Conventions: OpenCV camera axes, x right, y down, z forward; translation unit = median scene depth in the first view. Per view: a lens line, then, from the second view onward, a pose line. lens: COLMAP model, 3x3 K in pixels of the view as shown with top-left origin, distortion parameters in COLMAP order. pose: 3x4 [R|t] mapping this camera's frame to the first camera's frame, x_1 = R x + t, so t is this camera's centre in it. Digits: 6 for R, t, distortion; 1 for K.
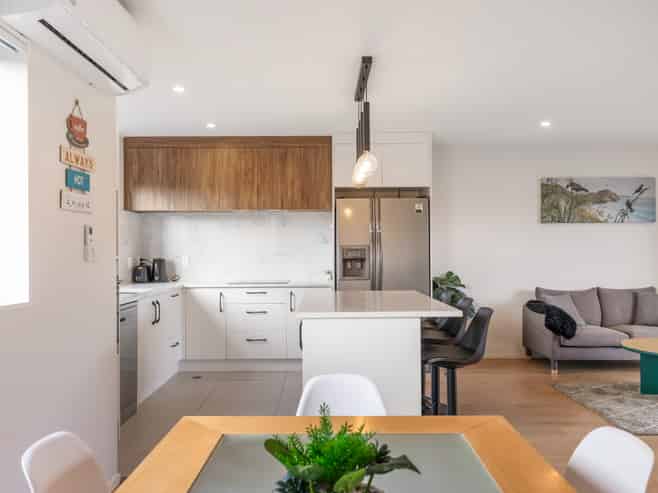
lens RADIAL K [[547.5, 0, 329.8], [0, 547.5, 246.5], [0, 0, 1]] dist [0.003125, -0.000449]
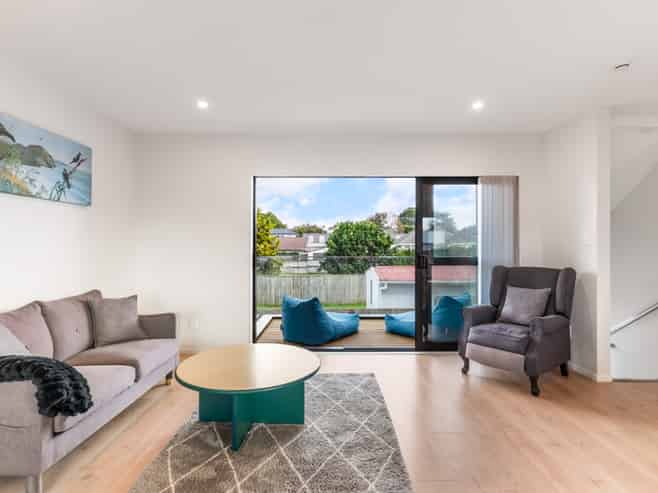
lens RADIAL K [[358.0, 0, 333.7], [0, 358.0, 244.8], [0, 0, 1]] dist [0.000174, -0.000229]
pose [[-0.003414, 0.004693, 0.999983, 0.088482], [-0.008572, 0.999952, -0.004723, 0.009819], [-0.999957, -0.008588, -0.003373, 0.659850]]
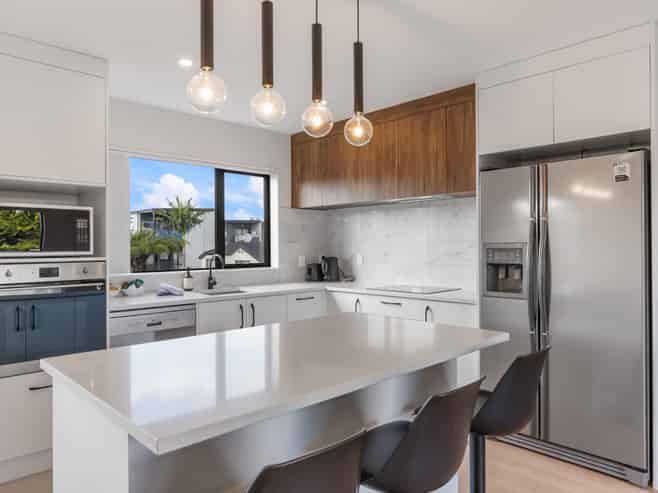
lens RADIAL K [[472.0, 0, 325.9], [0, 472.0, 245.1], [0, 0, 1]] dist [0.005684, 0.002518]
pose [[0.665853, 0.001109, -0.746082, 0.278457], [0.006840, 0.999948, 0.007591, -0.004457], [0.746051, -0.010158, 0.665811, 0.426985]]
